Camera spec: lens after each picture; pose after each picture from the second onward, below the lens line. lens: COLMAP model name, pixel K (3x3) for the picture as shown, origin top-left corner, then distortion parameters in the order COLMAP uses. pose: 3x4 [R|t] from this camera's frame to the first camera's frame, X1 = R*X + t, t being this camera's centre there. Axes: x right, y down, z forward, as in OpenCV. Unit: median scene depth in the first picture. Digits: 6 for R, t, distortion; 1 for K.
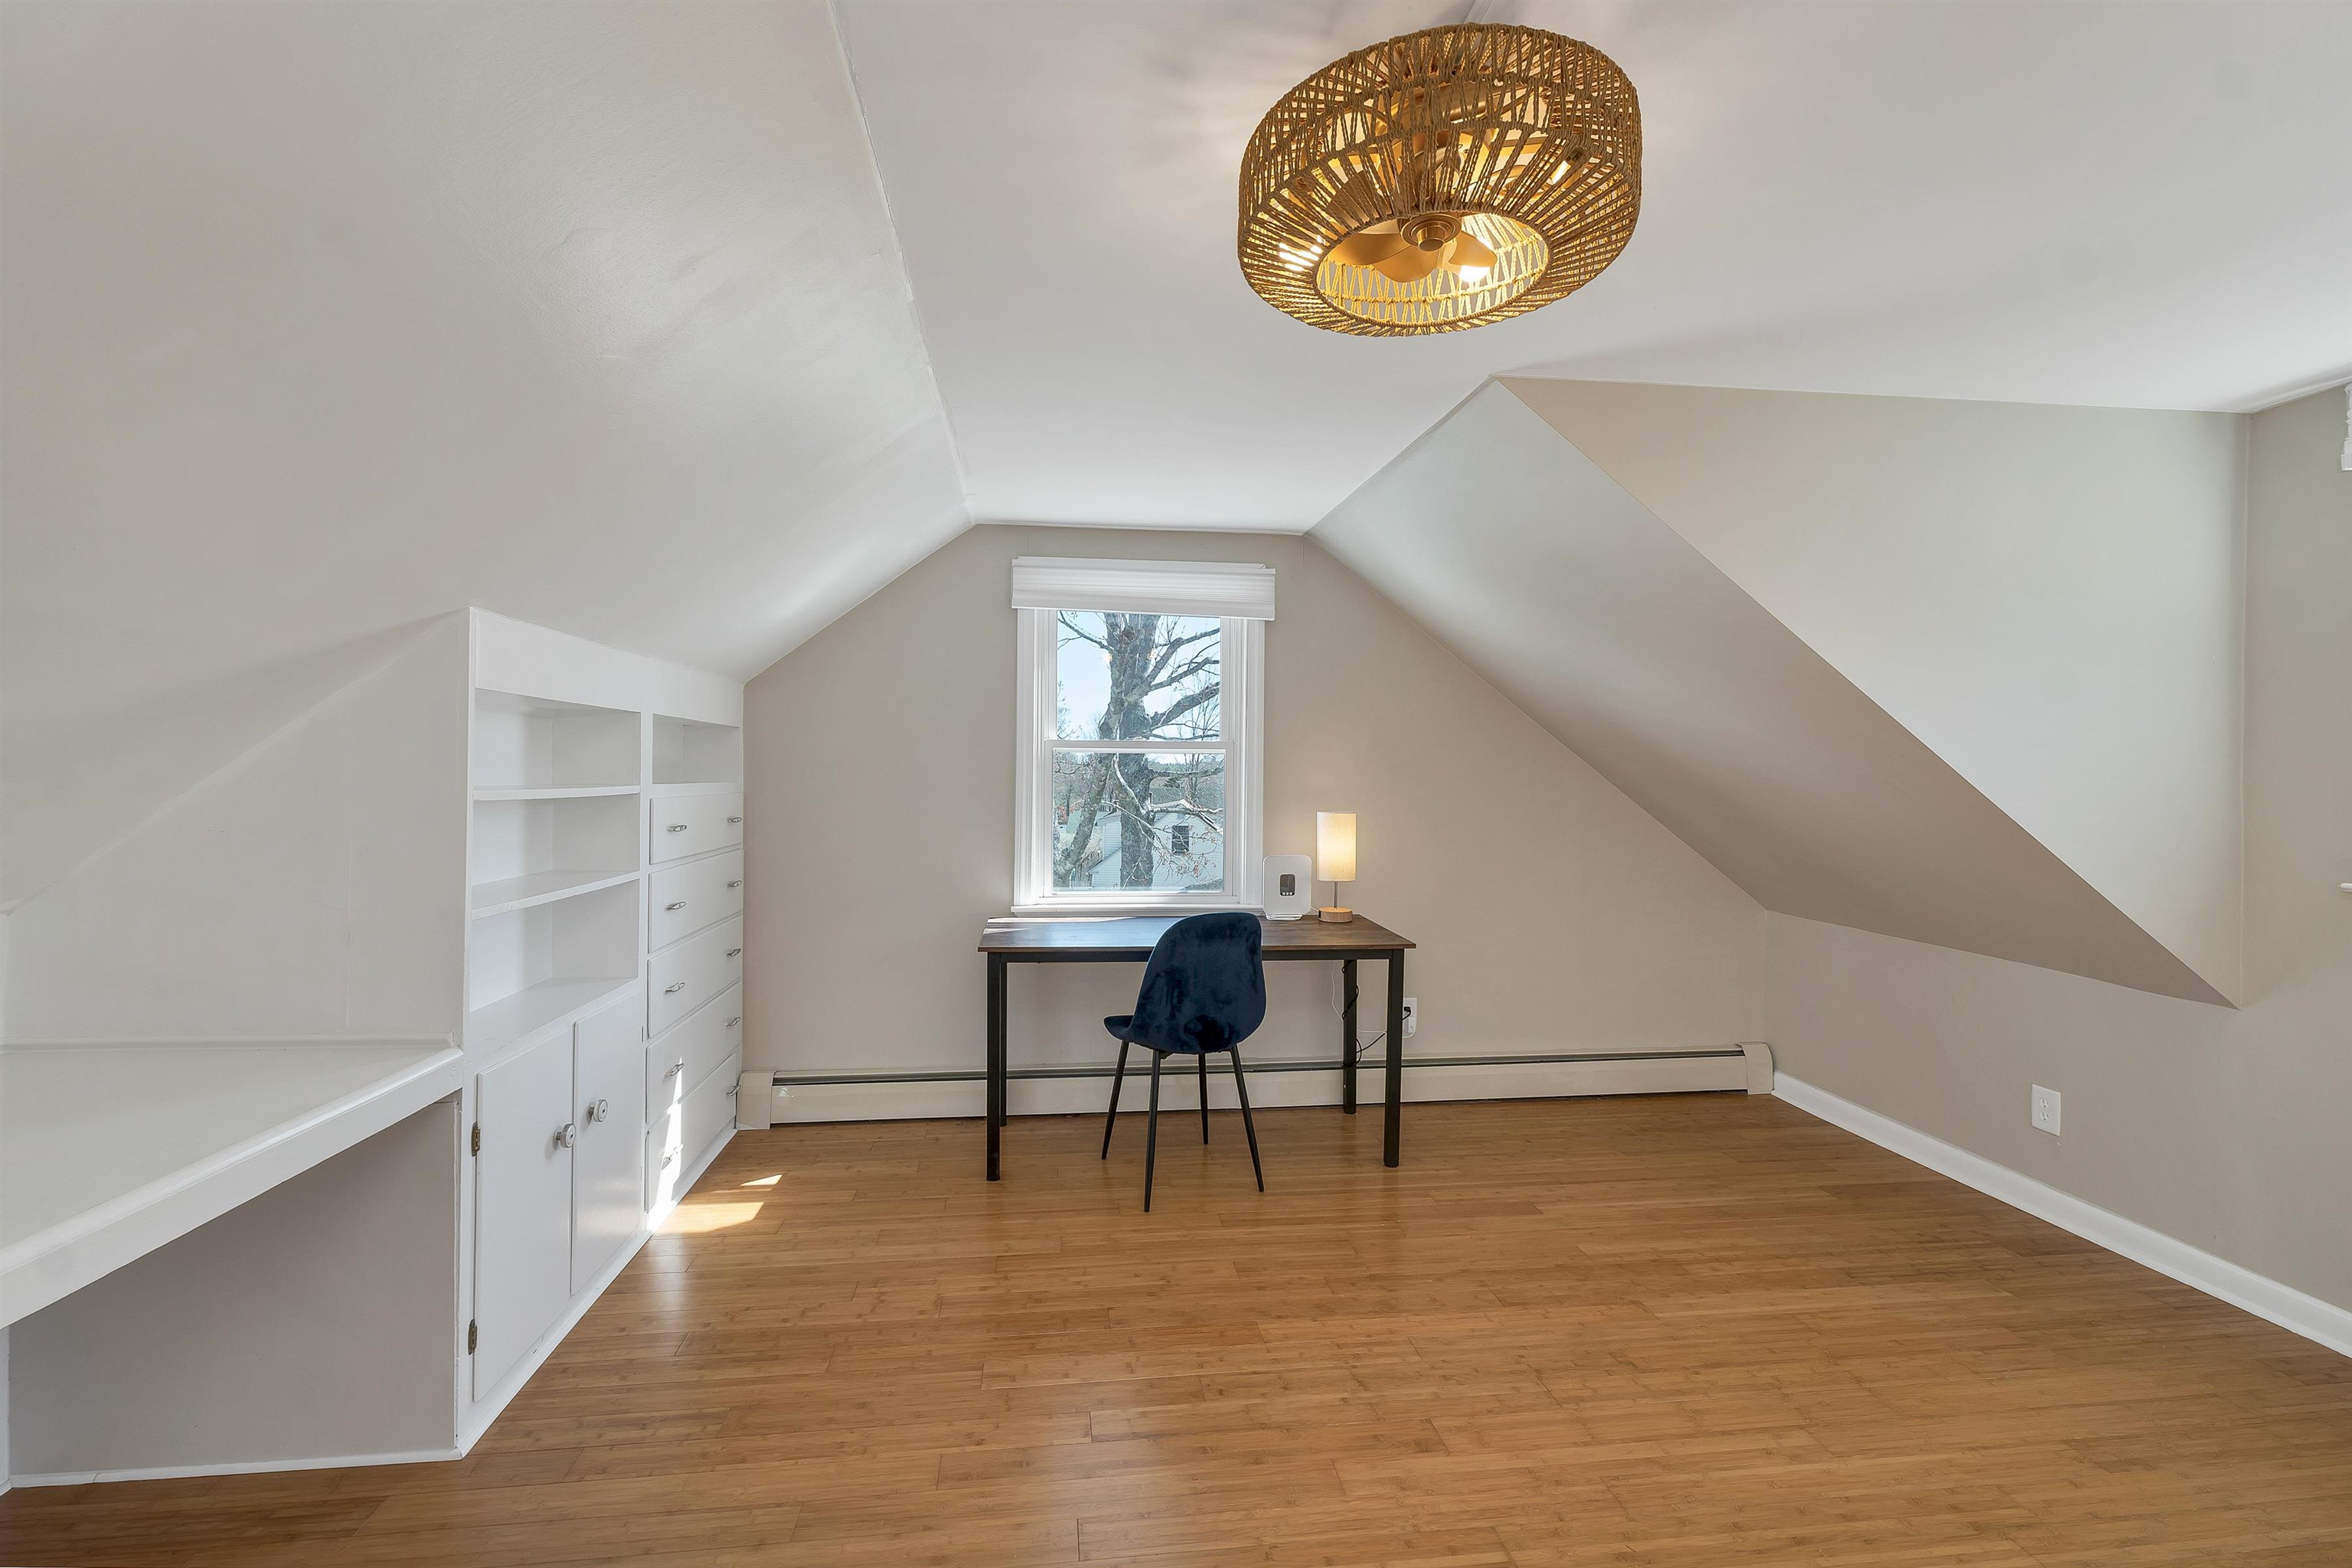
lens RADIAL K [[986.4, 0, 1156.5], [0, 986.4, 804.8], [0, 0, 1]] dist [-0.000850, 0.000651]
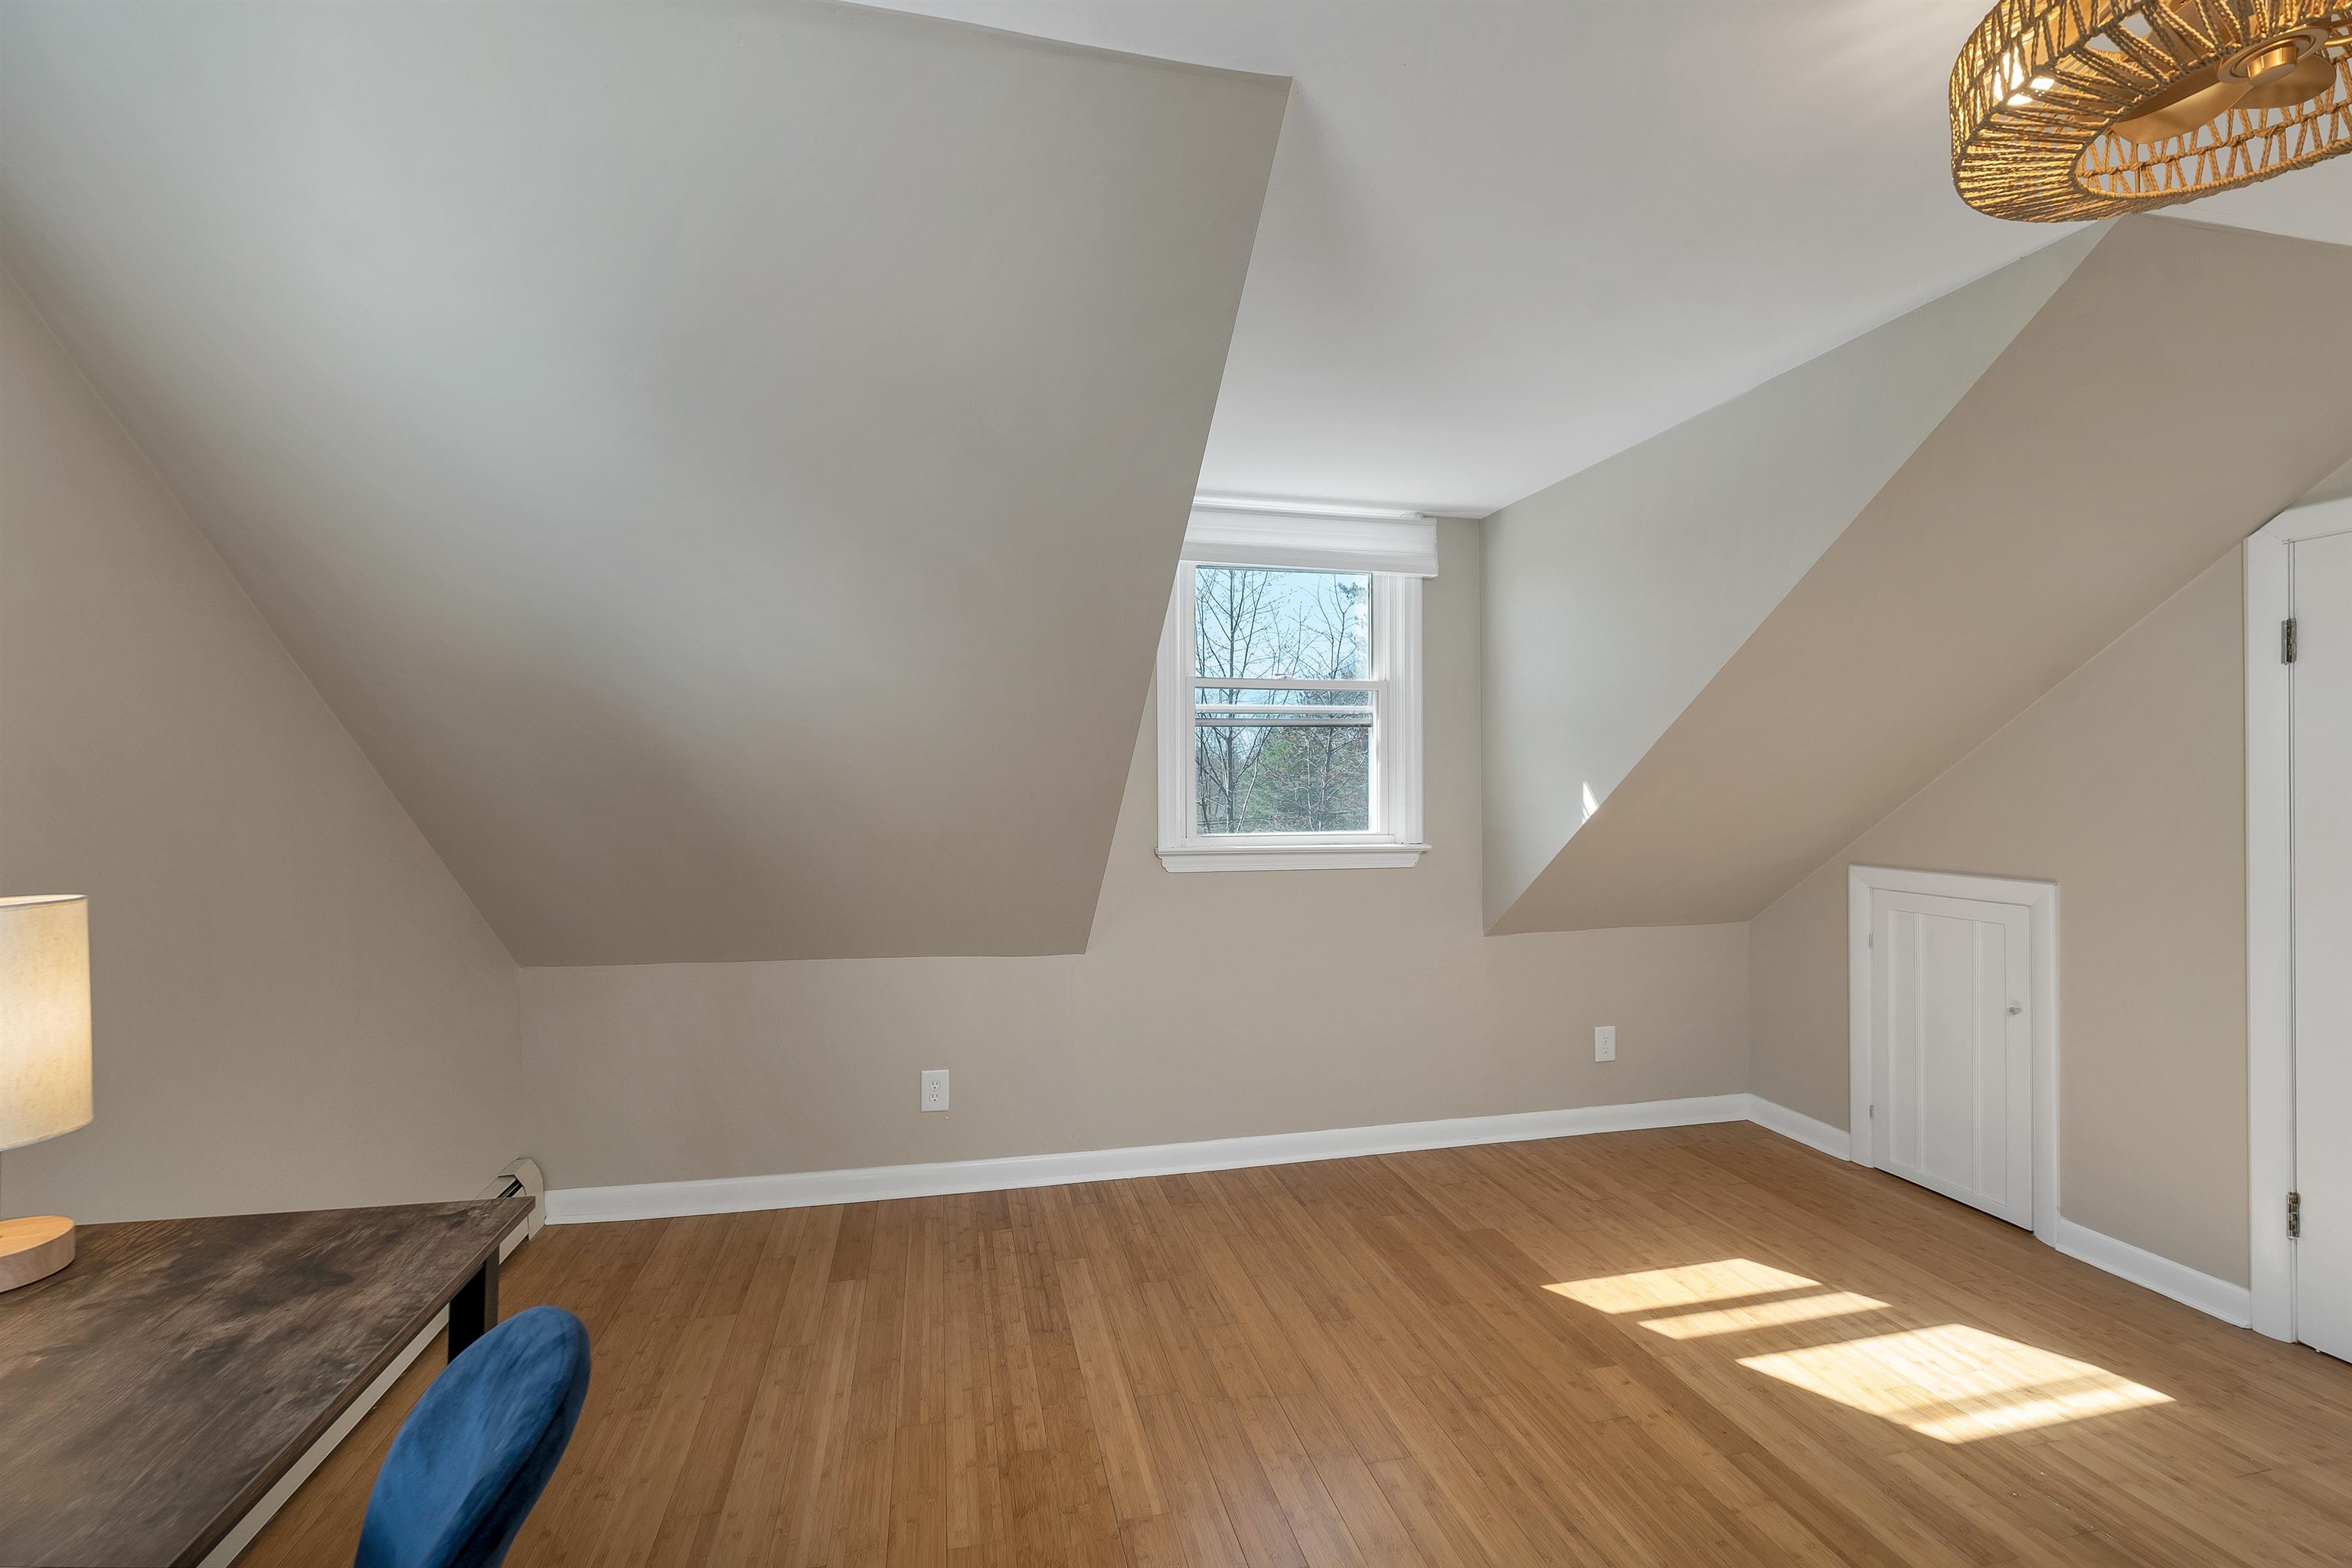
lens RADIAL K [[986.4, 0, 1188.5], [0, 986.4, 773.5], [0, 0, 1]] dist [-0.000850, 0.000651]
pose [[-0.125911, 0.006953, 0.992017, -0.197253], [0.021409, 0.999762, -0.004290, -0.018365], [-0.991810, 0.020698, -0.126030, 0.967829]]
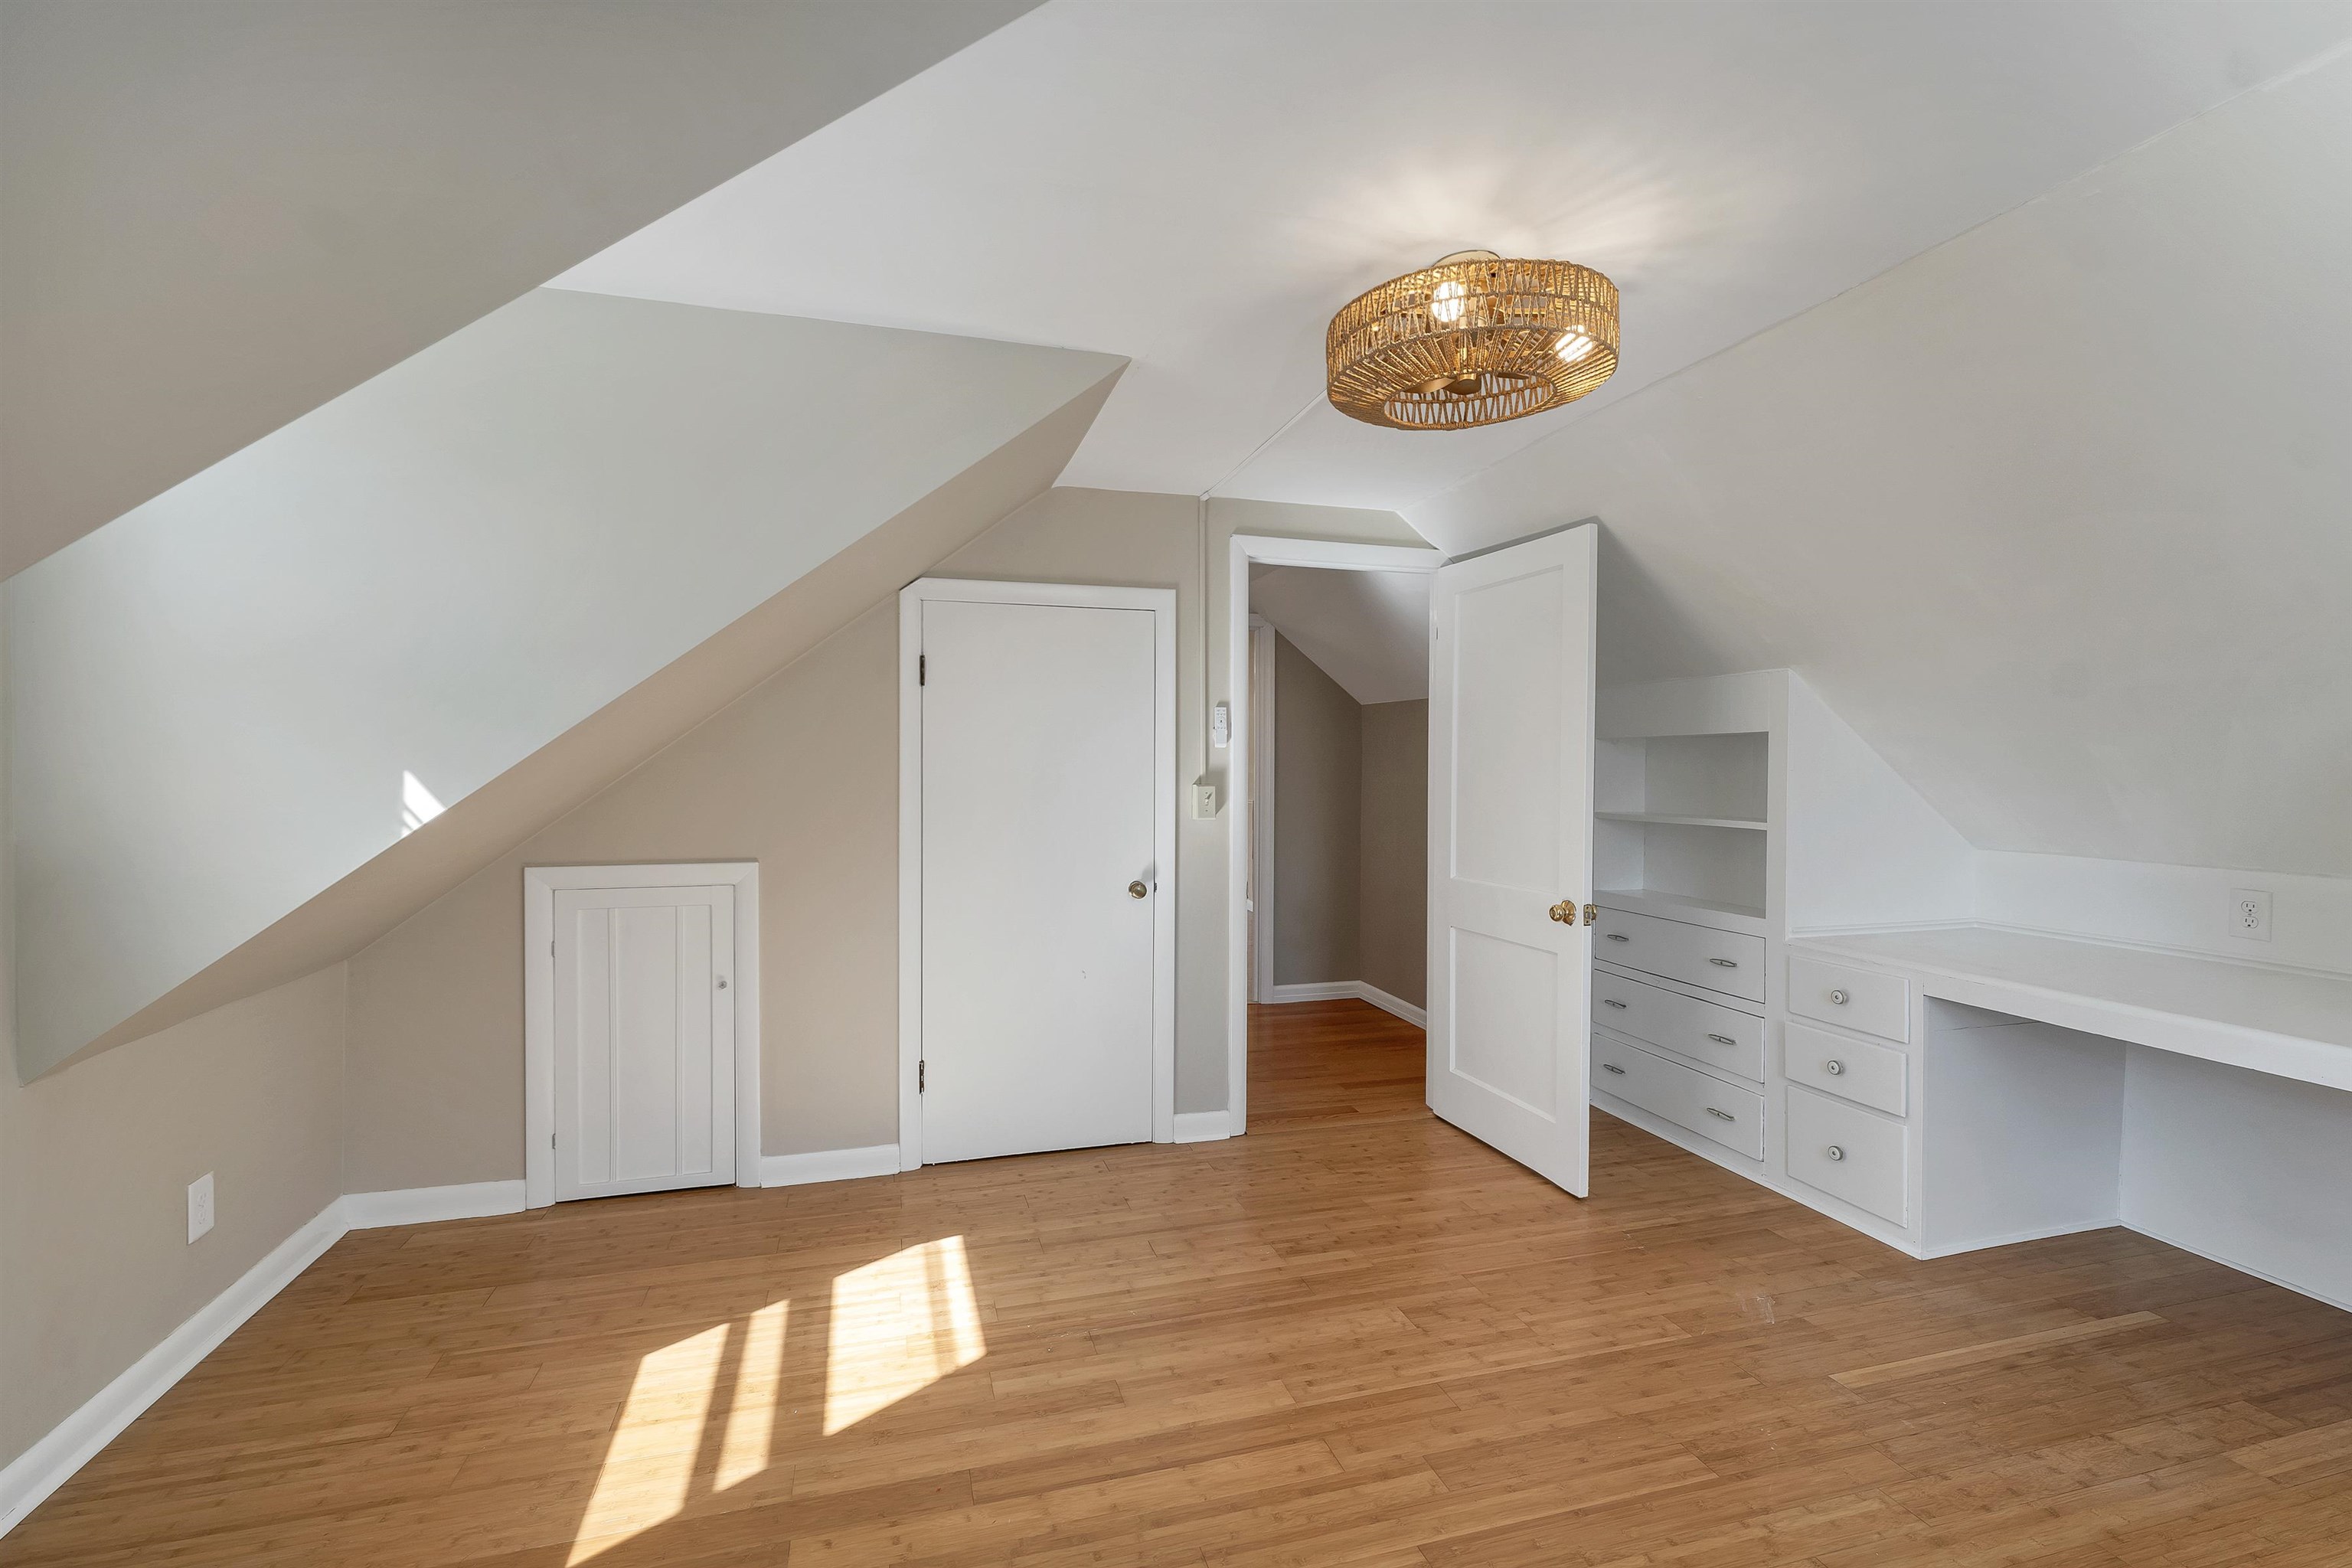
lens RADIAL K [[986.4, 0, 1170.7], [0, 986.4, 791.9], [0, 0, 1]] dist [-0.000850, 0.000651]
pose [[-0.987159, -0.004864, -0.159666, 0.454649], [-0.011548, 0.999094, 0.040960, -0.023444], [0.159322, 0.042278, -0.986321, 1.157130]]
